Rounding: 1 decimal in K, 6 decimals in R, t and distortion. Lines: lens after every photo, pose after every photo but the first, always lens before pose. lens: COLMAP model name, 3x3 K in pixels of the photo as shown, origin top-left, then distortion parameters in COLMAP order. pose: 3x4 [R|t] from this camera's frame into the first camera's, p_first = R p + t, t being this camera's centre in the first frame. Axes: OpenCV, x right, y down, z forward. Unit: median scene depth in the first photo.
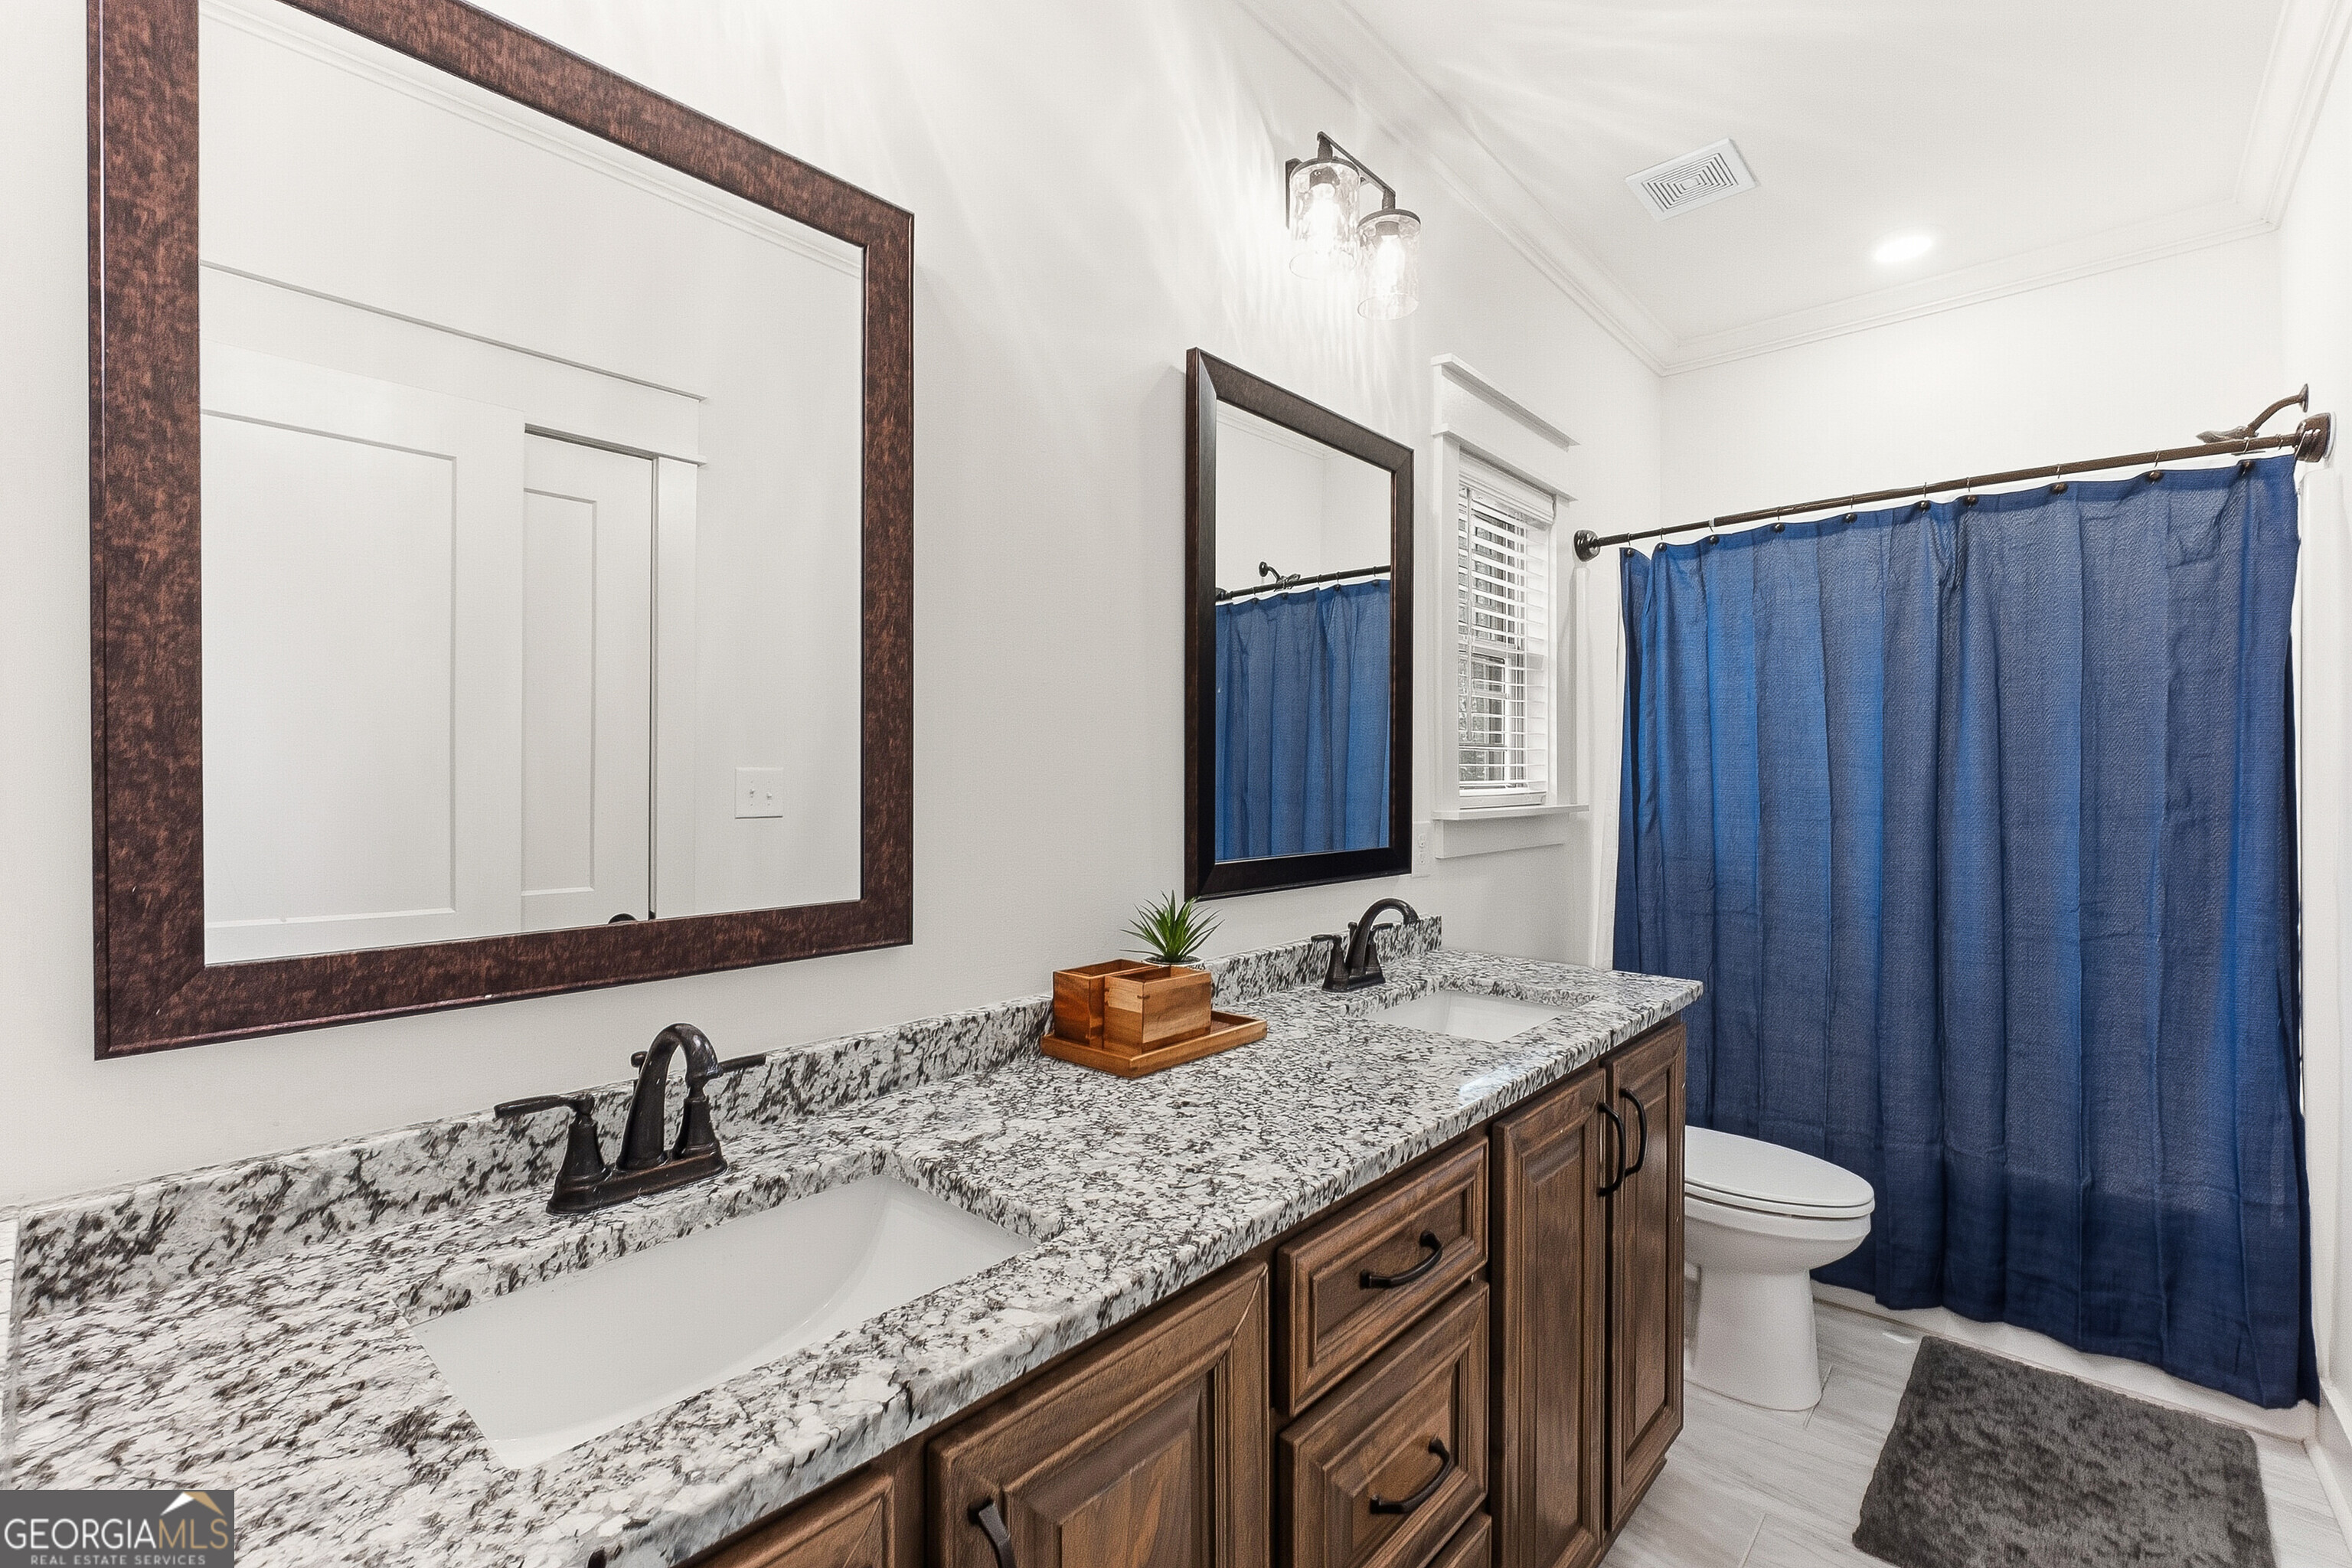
lens RADIAL K [[1023.9, 0, 1168.7], [0, 1023.9, 791.2], [0, 0, 1]] dist [-0.001326, 0.000126]
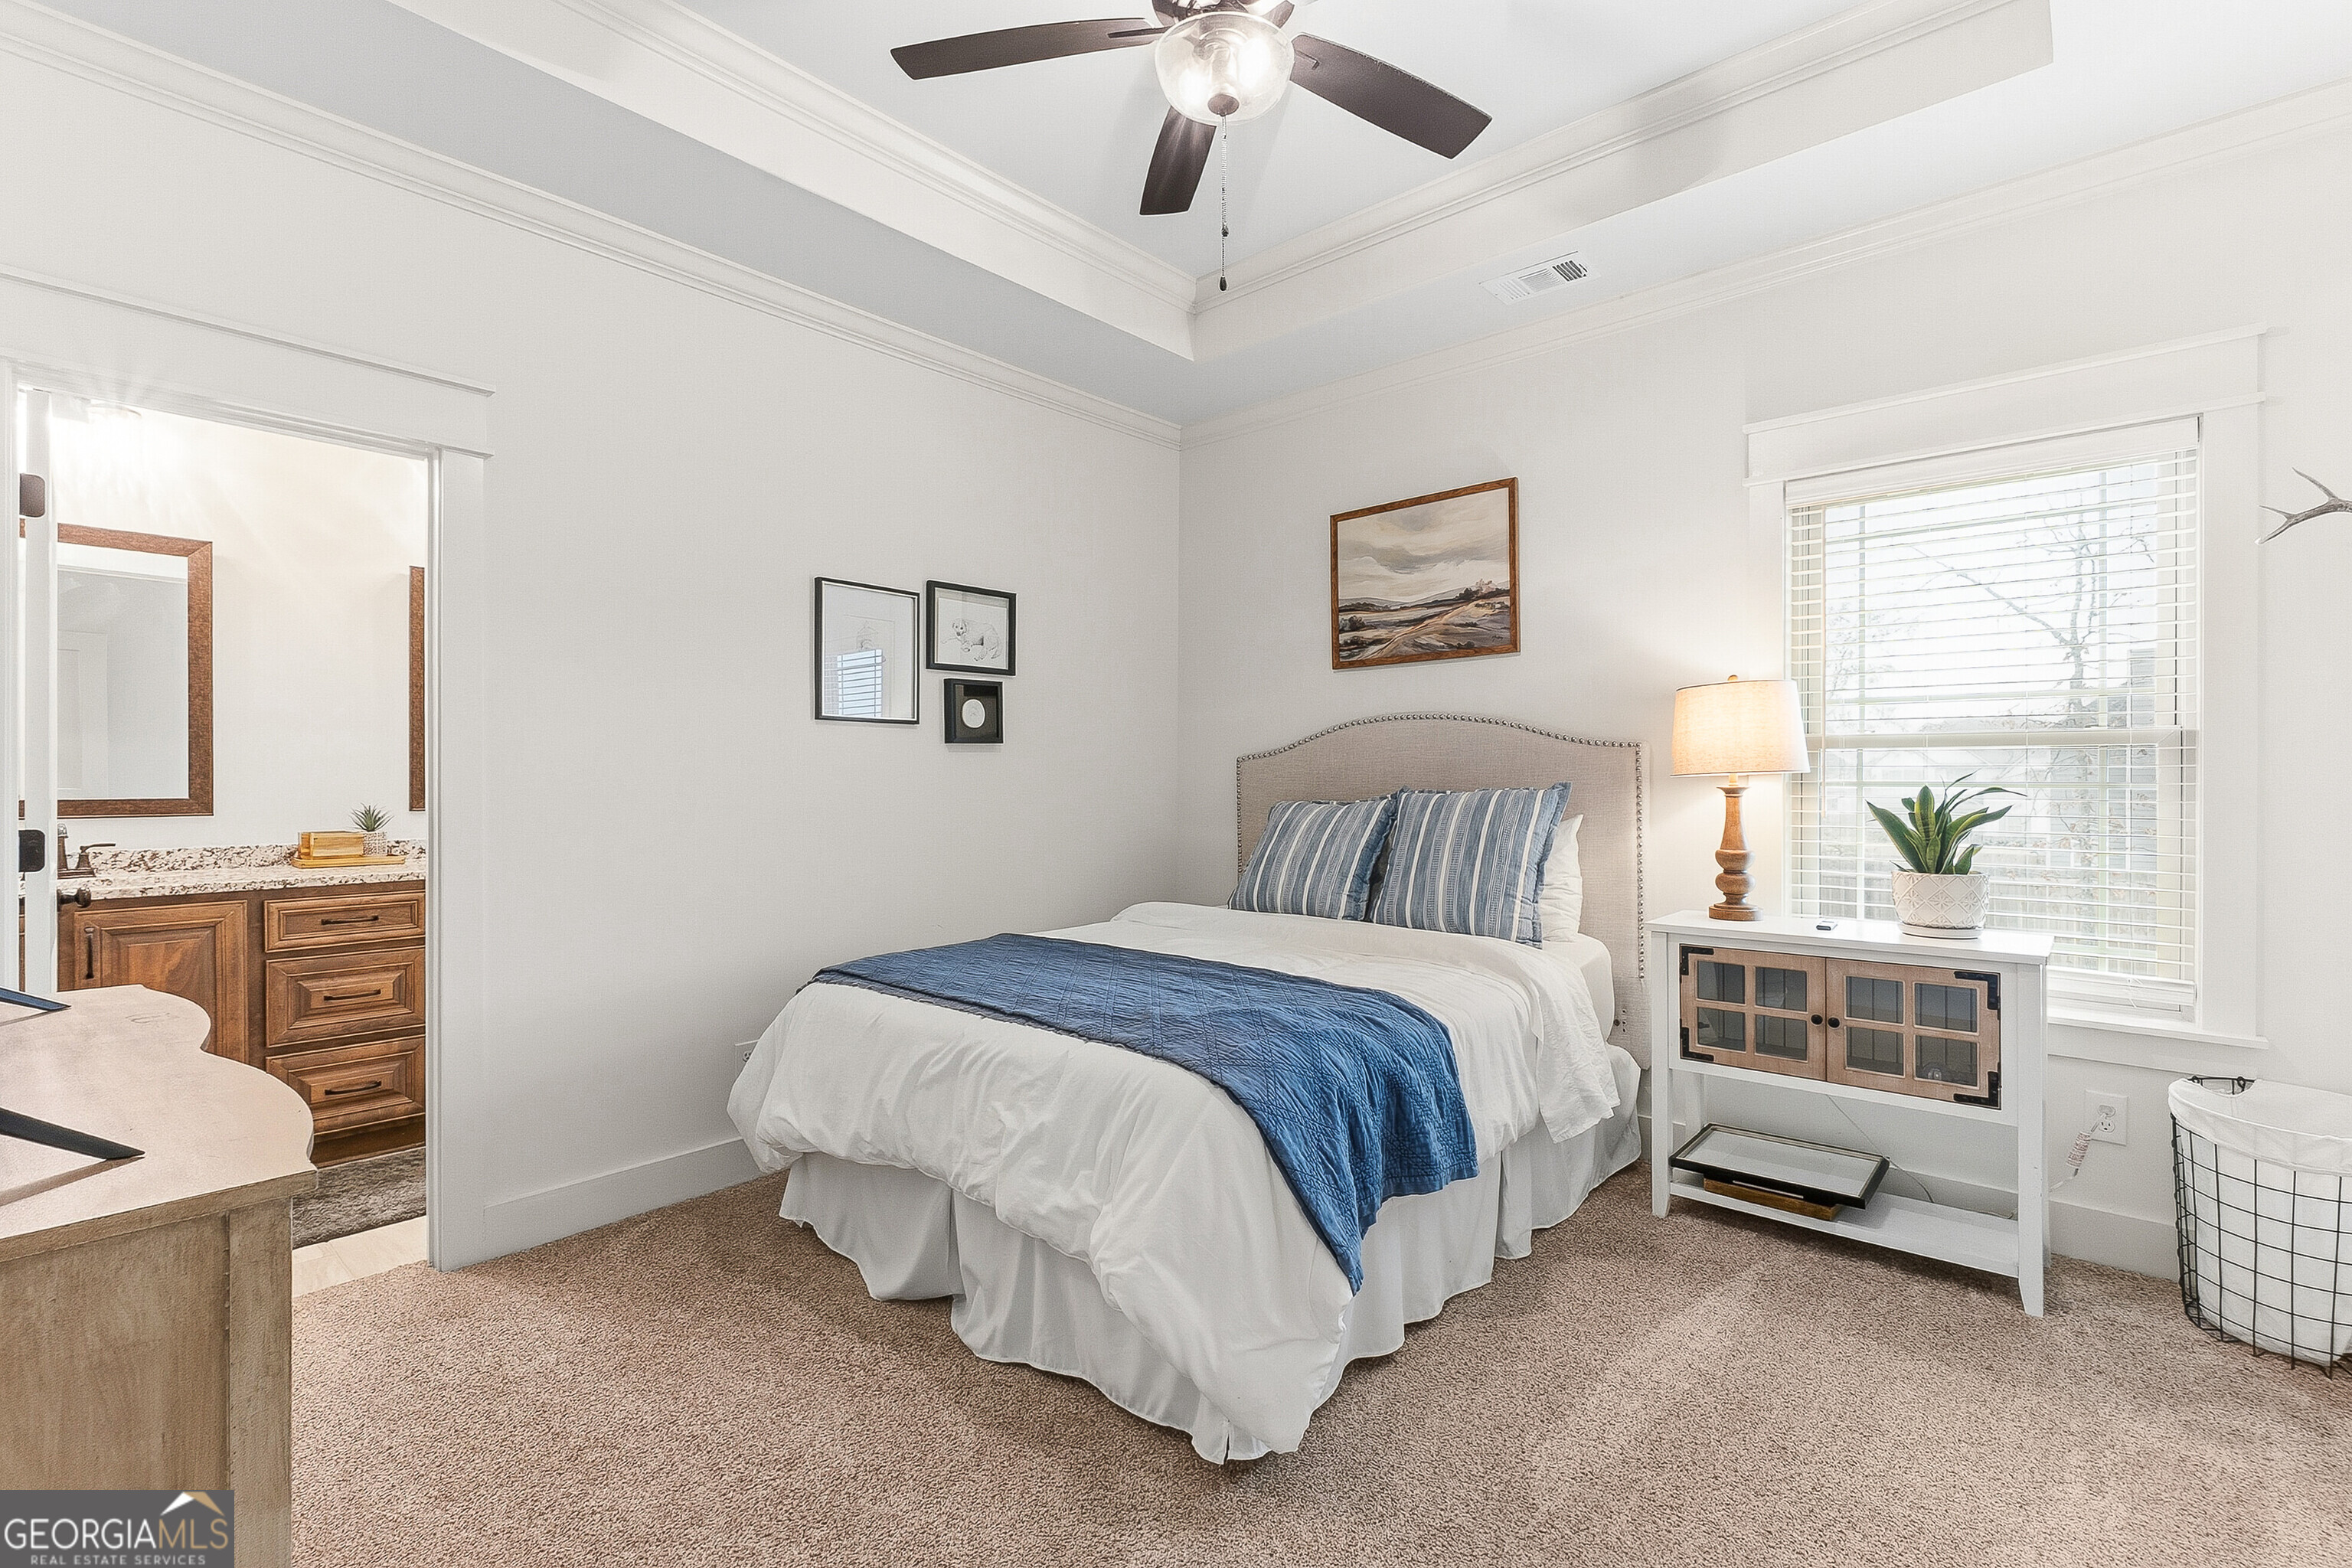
lens RADIAL K [[1023.9, 0, 1168.7], [0, 1023.9, 791.2], [0, 0, 1]] dist [-0.001326, 0.000126]
pose [[0.999991, 0.000597, -0.004280, 2.506868], [-0.000625, 0.999978, -0.006577, 0.111802], [0.004276, 0.006580, 0.999969, -1.844230]]
